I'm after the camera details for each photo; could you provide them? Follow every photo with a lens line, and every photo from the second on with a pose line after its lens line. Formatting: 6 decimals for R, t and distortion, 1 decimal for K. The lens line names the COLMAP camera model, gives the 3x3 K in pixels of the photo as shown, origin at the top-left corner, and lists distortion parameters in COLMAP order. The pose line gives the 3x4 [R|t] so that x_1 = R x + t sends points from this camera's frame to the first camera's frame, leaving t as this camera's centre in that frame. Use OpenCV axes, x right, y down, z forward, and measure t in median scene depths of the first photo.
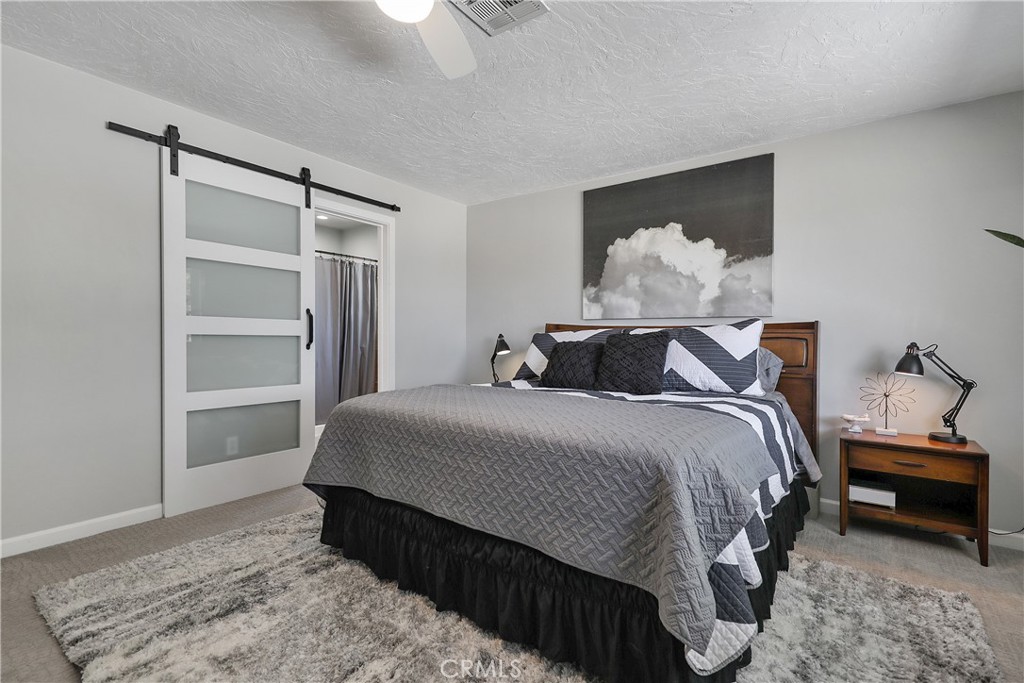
lens RADIAL K [[468.4, 0, 508.9], [0, 468.4, 342.6], [0, 0, 1]] dist [0.005957, 0.000253]
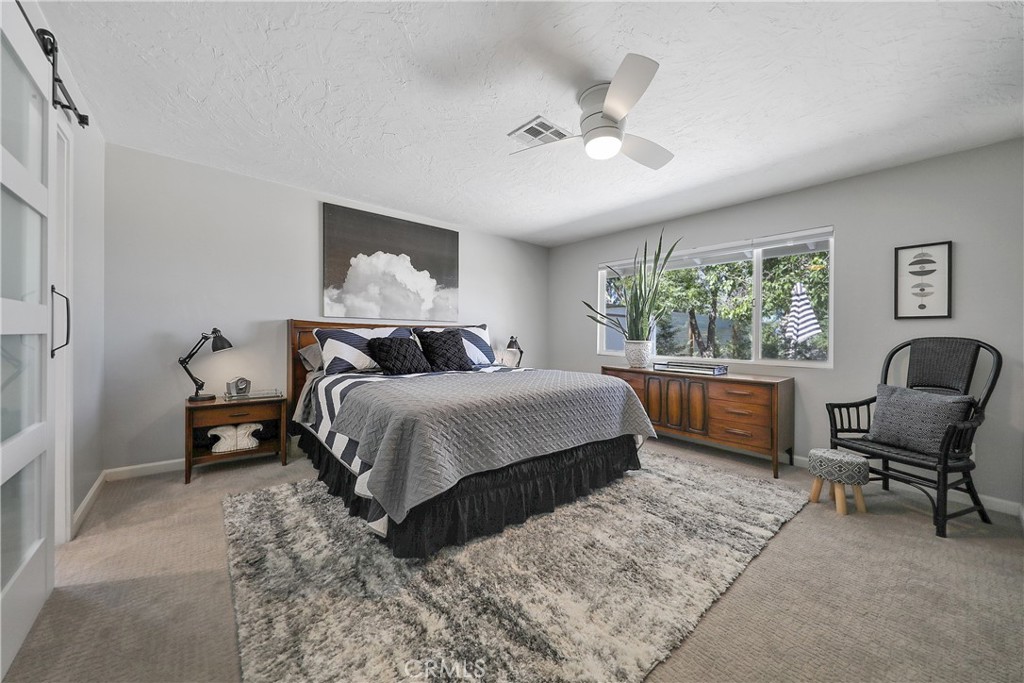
lens RADIAL K [[367.0, 0, 510.8], [0, 367.0, 332.5], [0, 0, 1]] dist [-0.003816, -0.000274]
pose [[0.230096, -0.007065, 0.973142, -0.664088], [-0.003573, 0.999961, 0.008105, -0.022842], [-0.973161, -0.005341, 0.230062, 0.406161]]
